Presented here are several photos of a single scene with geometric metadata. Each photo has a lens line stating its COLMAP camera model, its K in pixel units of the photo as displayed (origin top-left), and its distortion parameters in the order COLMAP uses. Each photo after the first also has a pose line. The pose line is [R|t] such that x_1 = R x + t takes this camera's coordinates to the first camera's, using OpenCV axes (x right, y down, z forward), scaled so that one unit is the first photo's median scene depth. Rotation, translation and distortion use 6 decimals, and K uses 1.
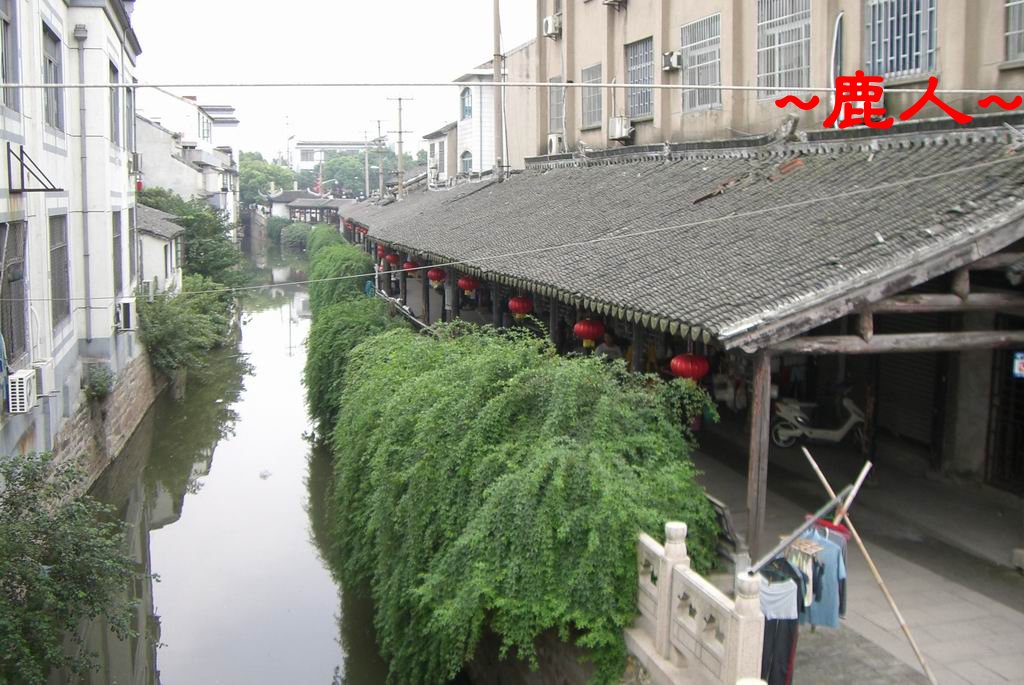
lens RADIAL K [[1141.3, 0, 511.5], [0, 1141.3, 341.4], [0, 0, 1]] dist [-0.022396, 0.000000]
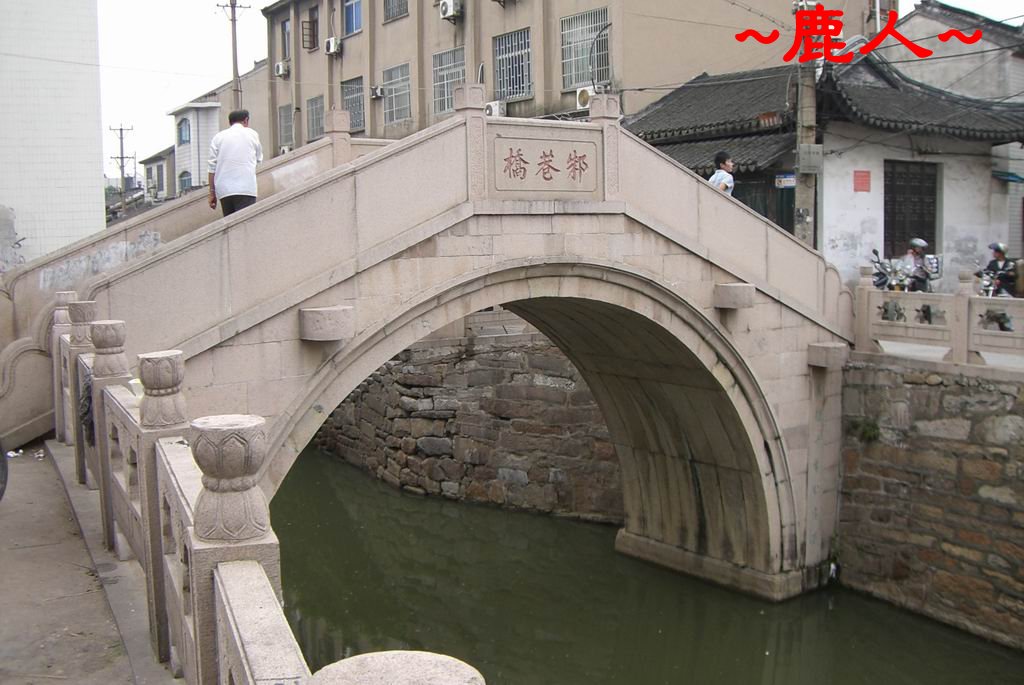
lens RADIAL K [[1126.4, 0, 511.7], [0, 1126.4, 343.0], [0, 0, 1]] dist [-0.066944, 0.000000]
pose [[0.954354, -0.056560, 0.293274, -0.142399], [0.065723, 0.997607, -0.021476, 0.131255], [-0.291358, 0.039771, 0.955787, -0.468997]]
